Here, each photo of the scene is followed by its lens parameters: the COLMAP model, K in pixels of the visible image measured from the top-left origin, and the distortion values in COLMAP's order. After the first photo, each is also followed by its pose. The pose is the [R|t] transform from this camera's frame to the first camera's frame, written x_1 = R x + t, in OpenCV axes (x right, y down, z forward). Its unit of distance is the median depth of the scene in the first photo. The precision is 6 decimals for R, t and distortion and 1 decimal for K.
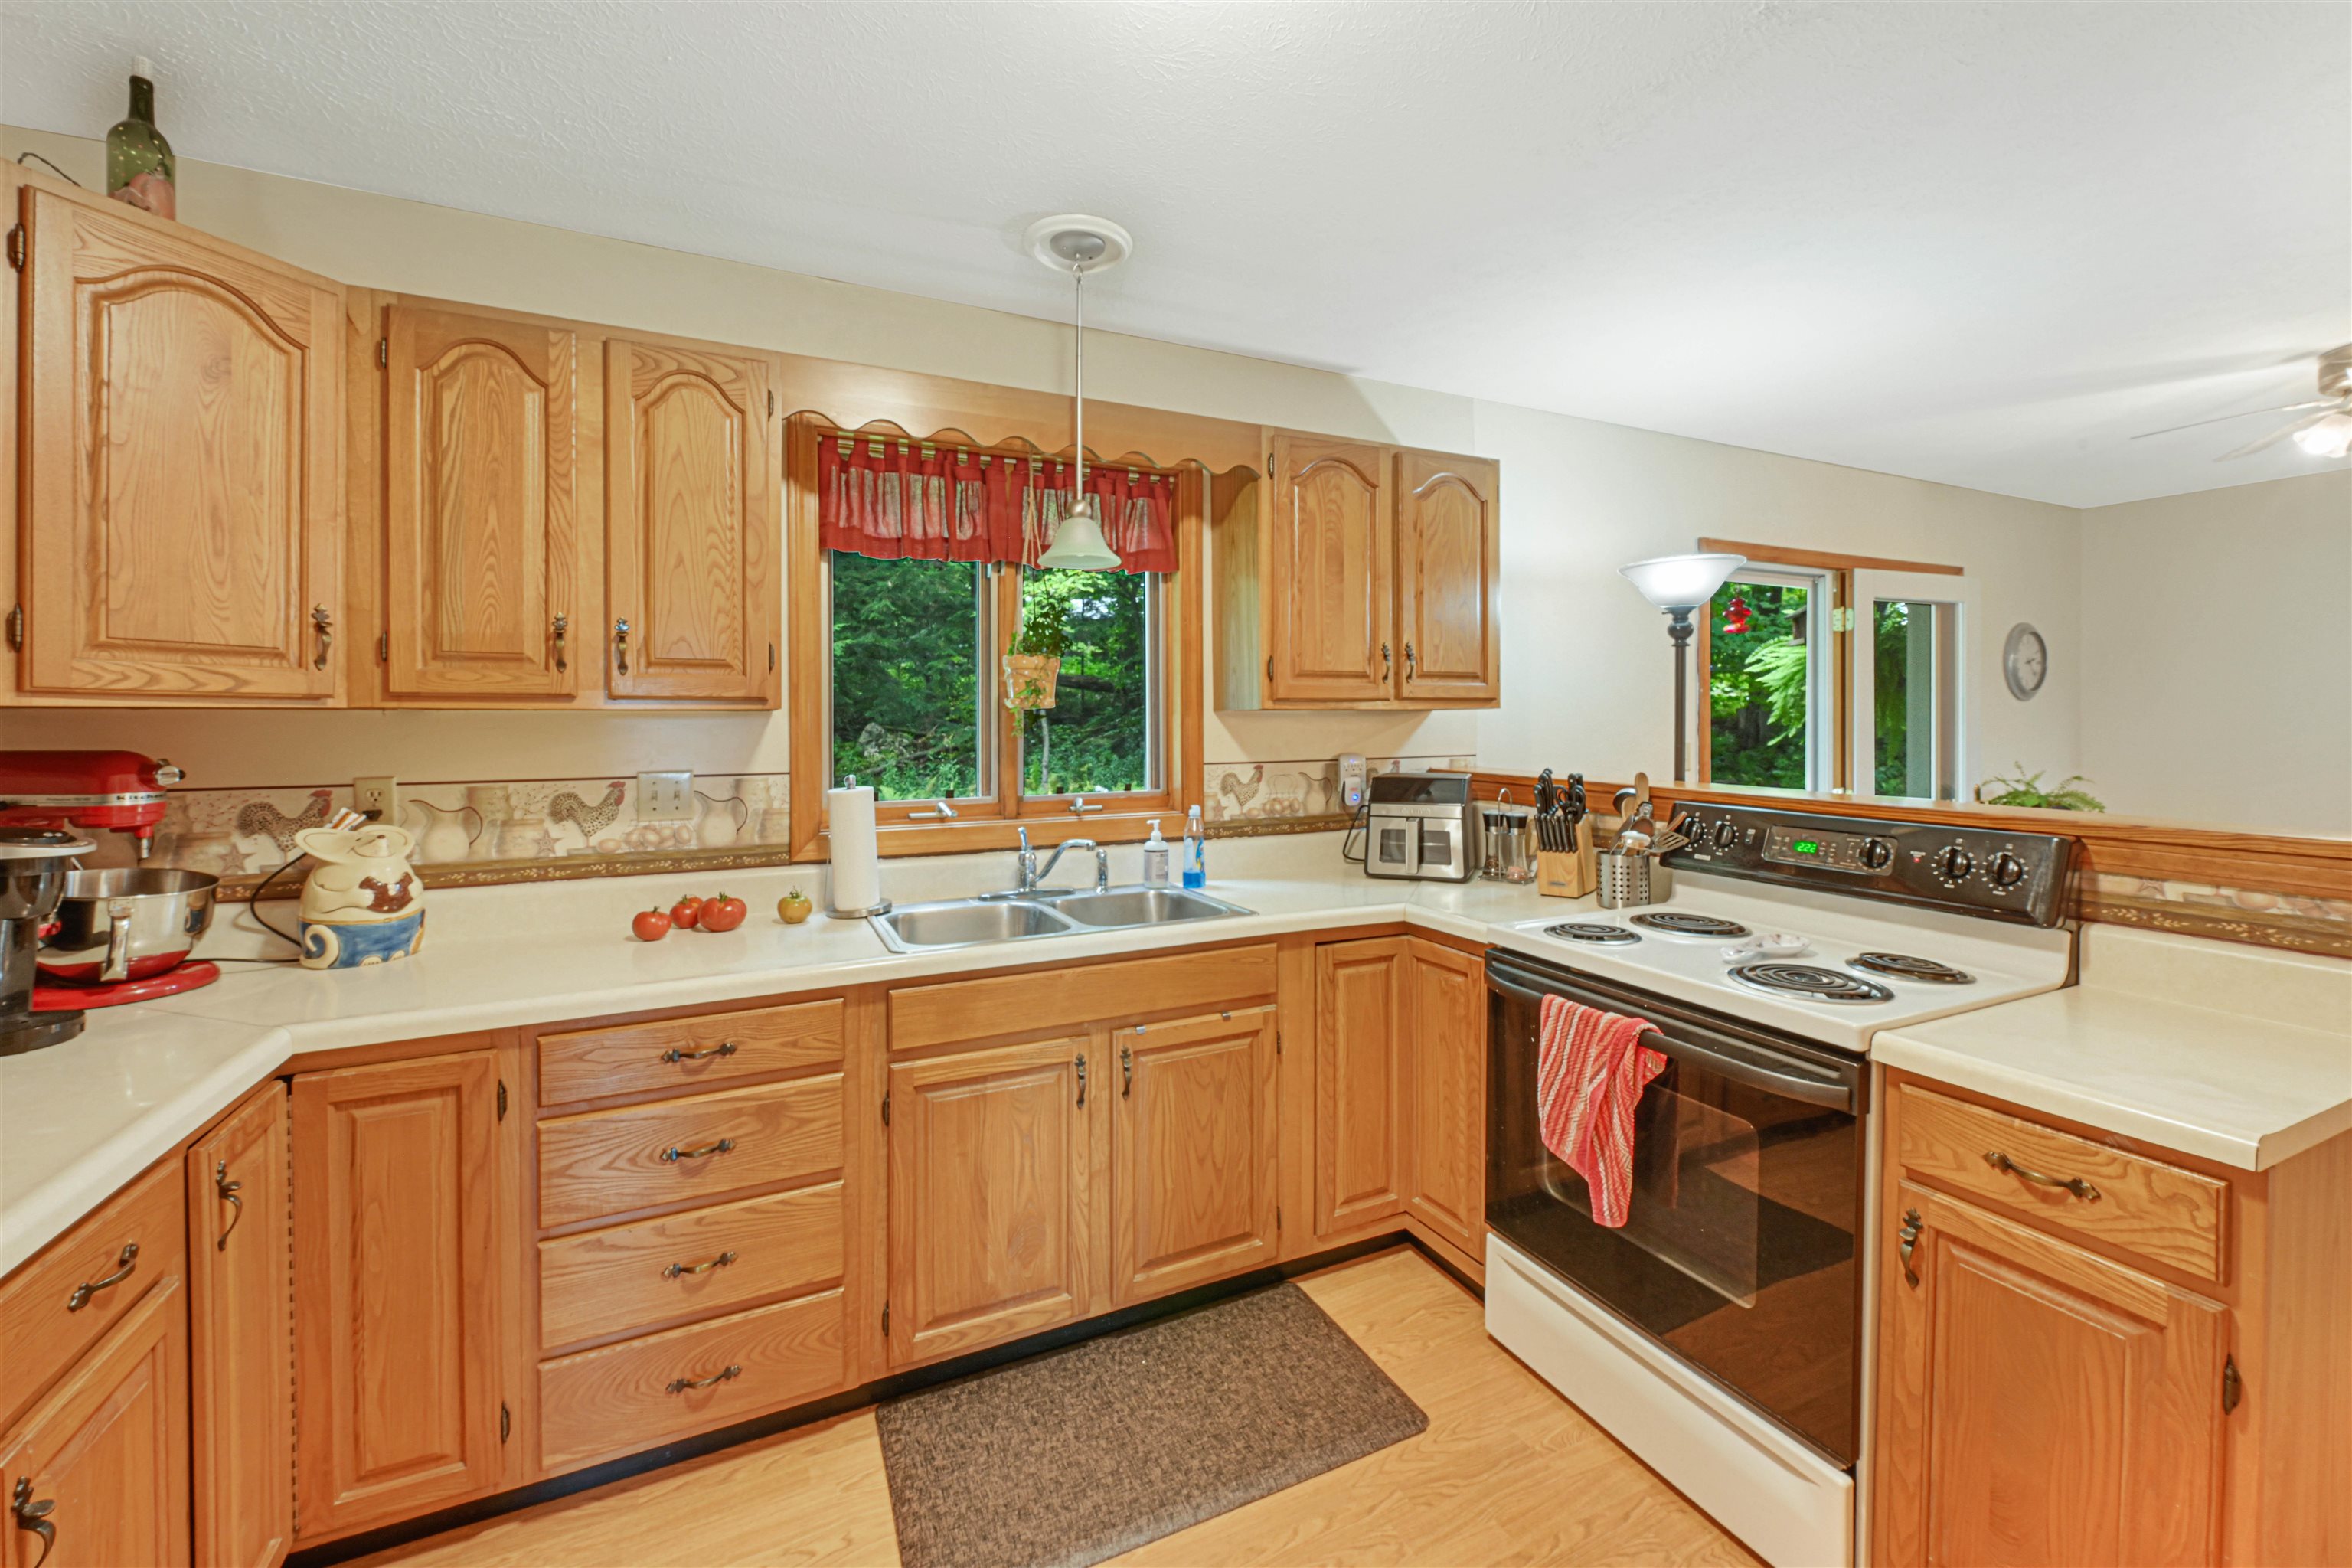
lens RADIAL K [[927.2, 0, 1247.1], [0, 927.2, 730.6], [0, 0, 1]] dist [-0.000890, -0.000225]
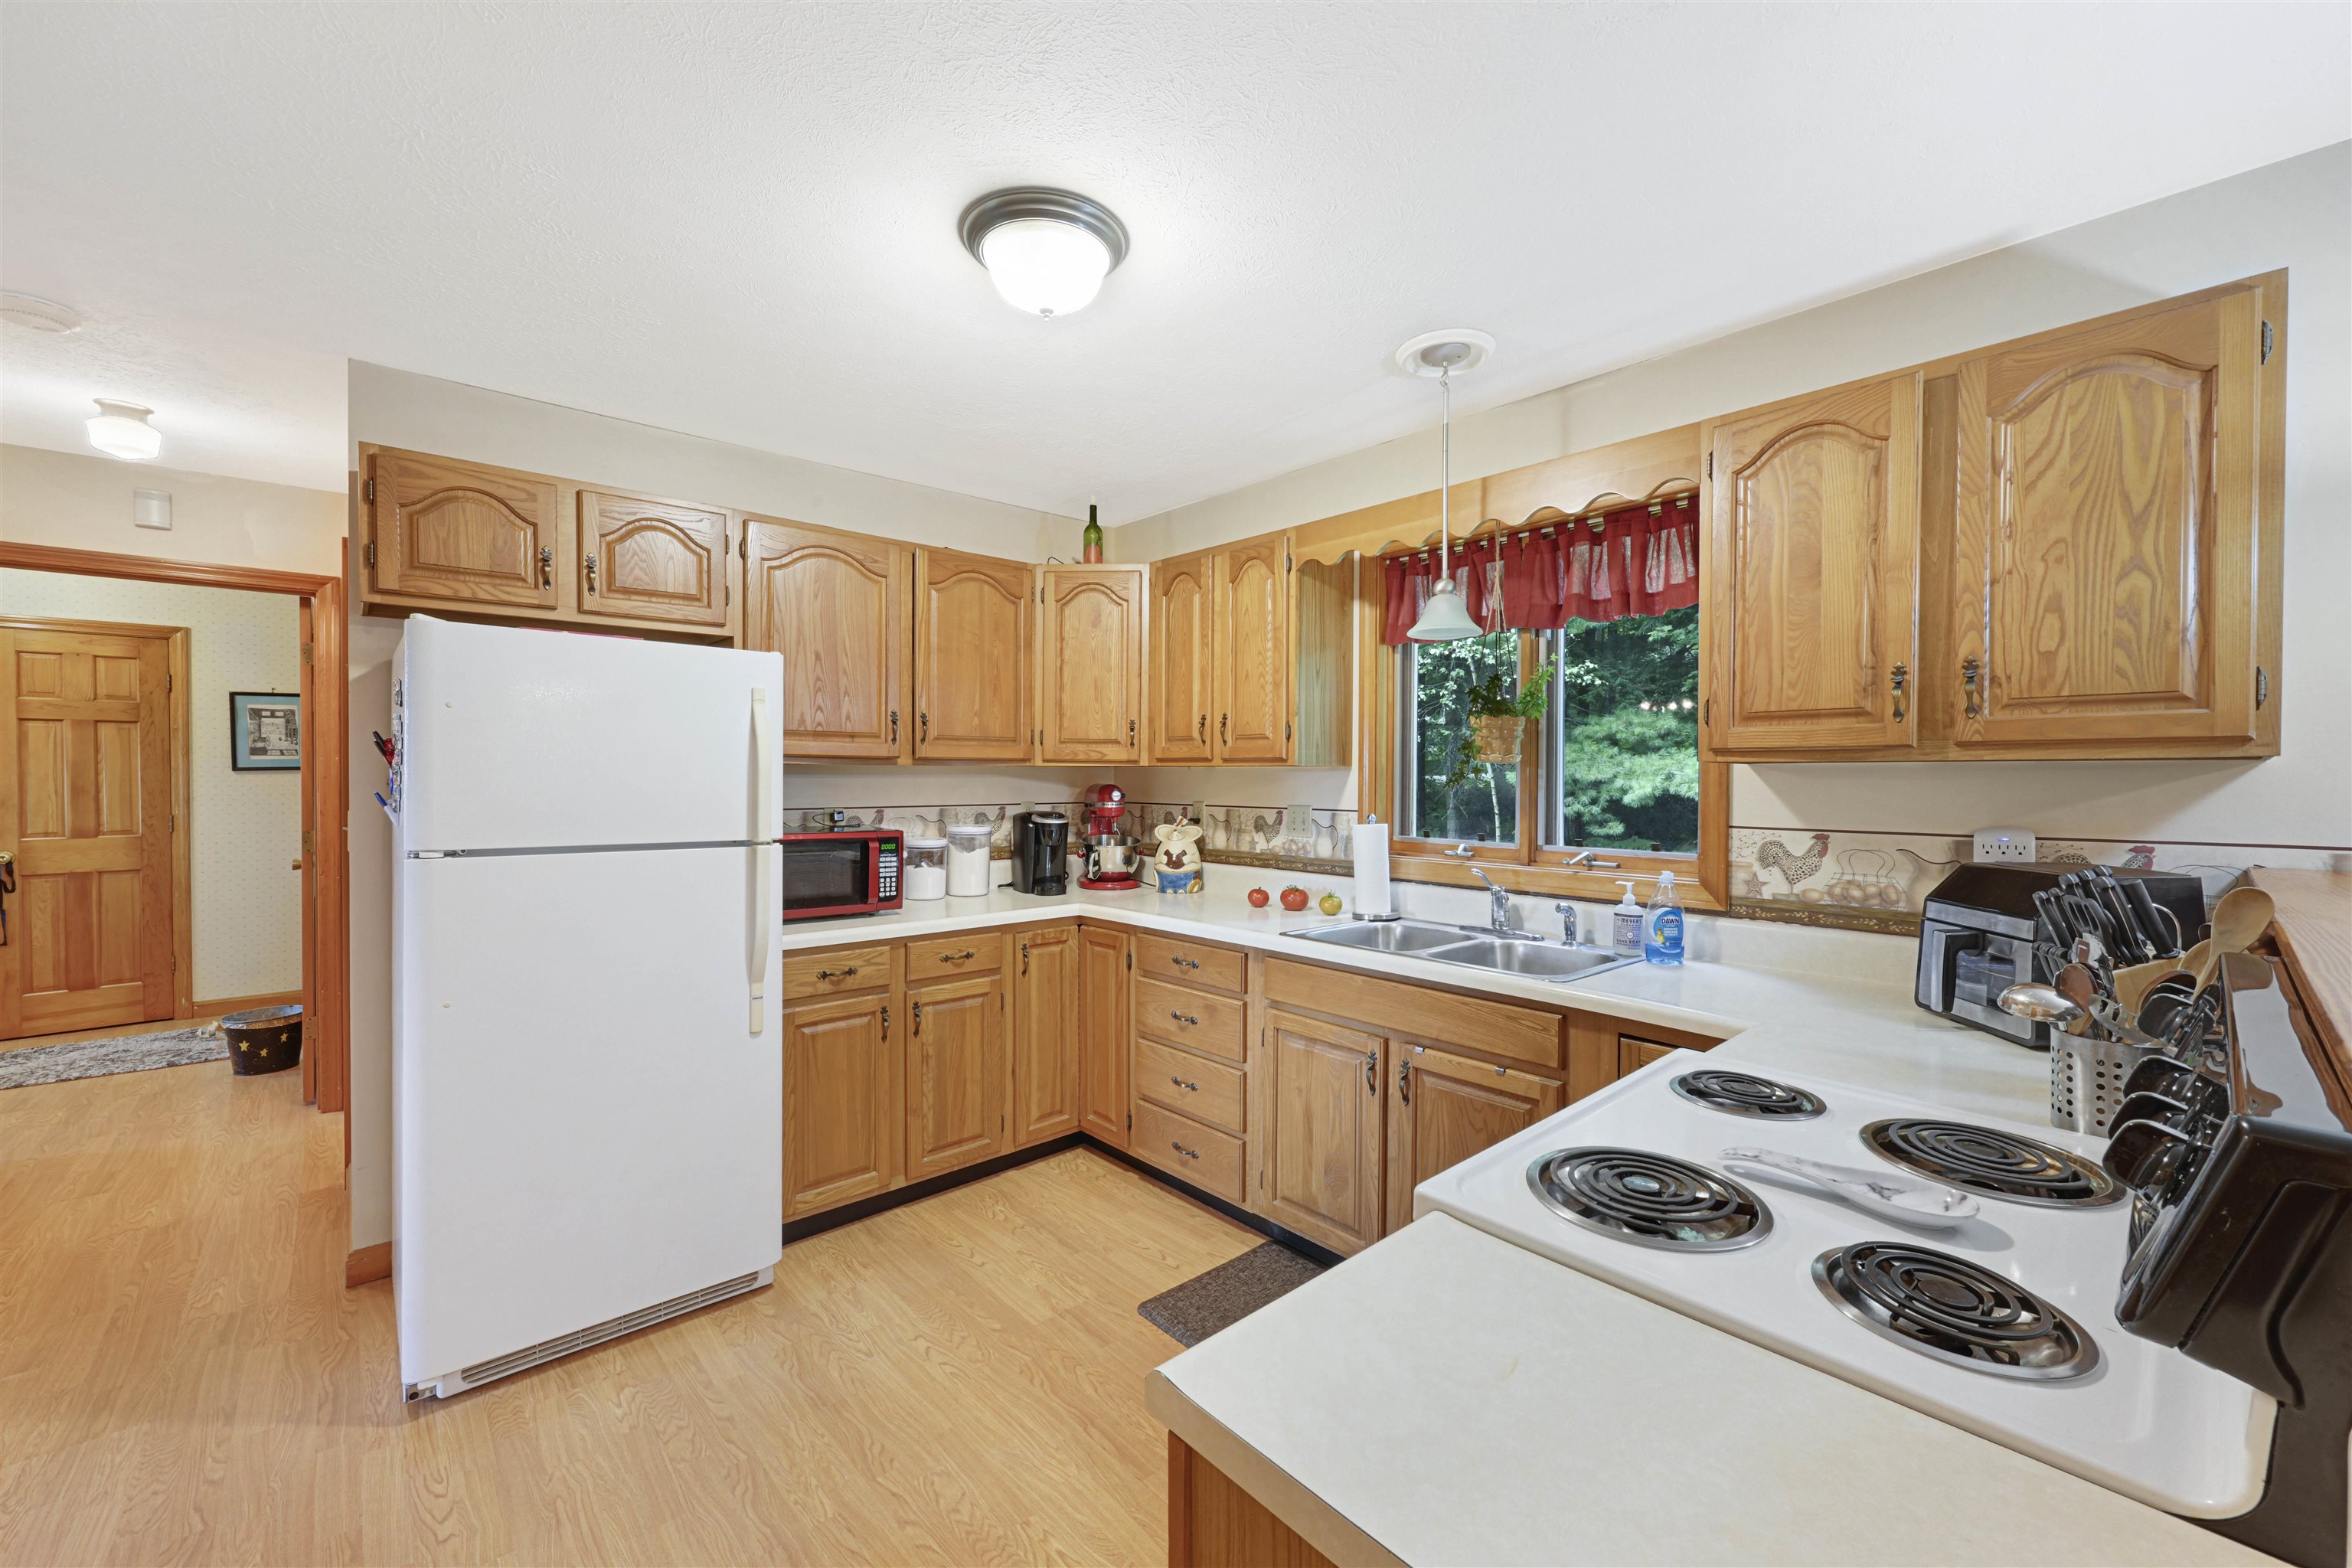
lens RADIAL K [[927.2, 0, 1187.8], [0, 927.2, 788.5], [0, 0, 1]] dist [-0.000890, -0.000225]
pose [[0.281272, 0.019939, -0.959421, 0.819664], [-0.014504, 0.999758, 0.016525, -0.007477], [0.959518, 0.009267, 0.281493, 0.387263]]
